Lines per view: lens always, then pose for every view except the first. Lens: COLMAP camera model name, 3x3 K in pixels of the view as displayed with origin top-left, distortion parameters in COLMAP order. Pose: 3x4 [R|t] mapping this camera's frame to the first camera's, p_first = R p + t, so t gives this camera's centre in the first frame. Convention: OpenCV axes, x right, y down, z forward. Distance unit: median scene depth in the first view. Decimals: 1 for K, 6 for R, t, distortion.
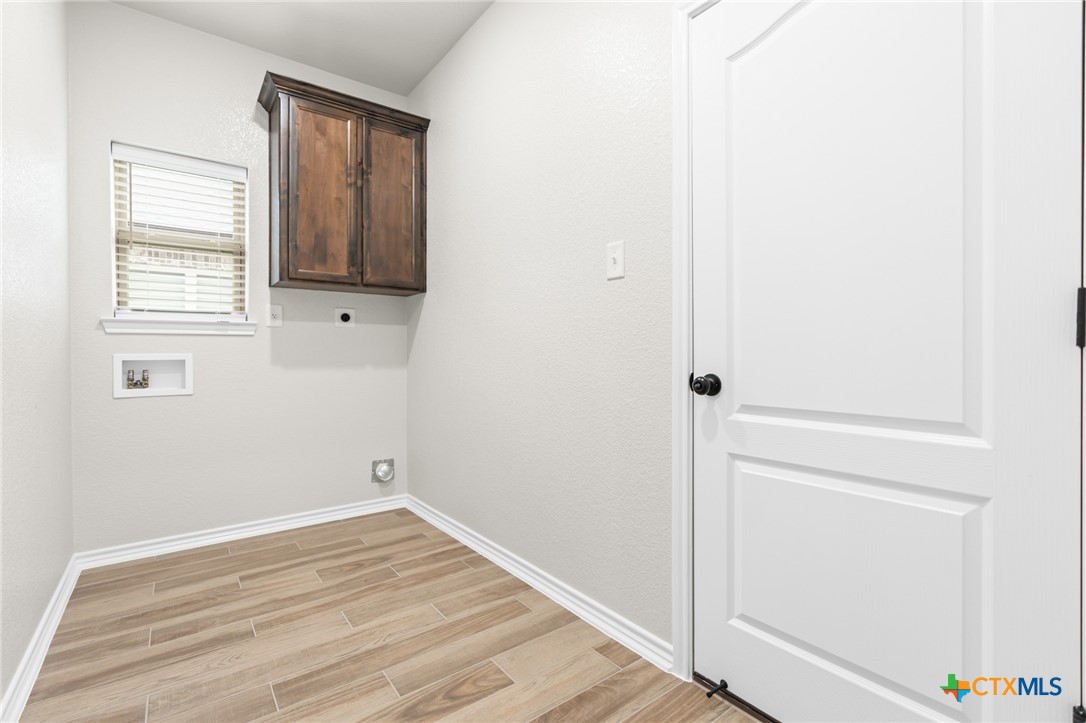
lens RADIAL K [[494.5, 0, 535.8], [0, 494.5, 359.1], [0, 0, 1]] dist [-0.006016, 0.002088]
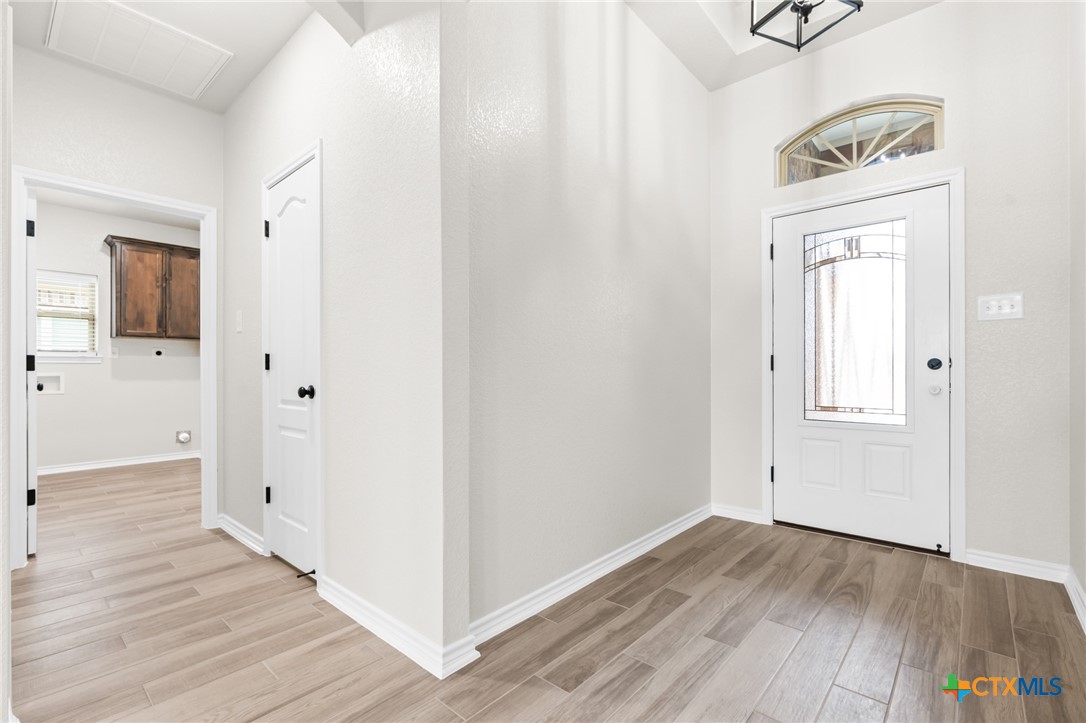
lens RADIAL K [[494.5, 0, 542.4], [0, 494.5, 369.2], [0, 0, 1]] dist [-0.006016, 0.002088]
pose [[0.979162, 0.001378, 0.203075, 0.708386], [-0.000381, 0.999988, -0.004949, -0.016205], [-0.203079, 0.004768, 0.979151, -1.203686]]
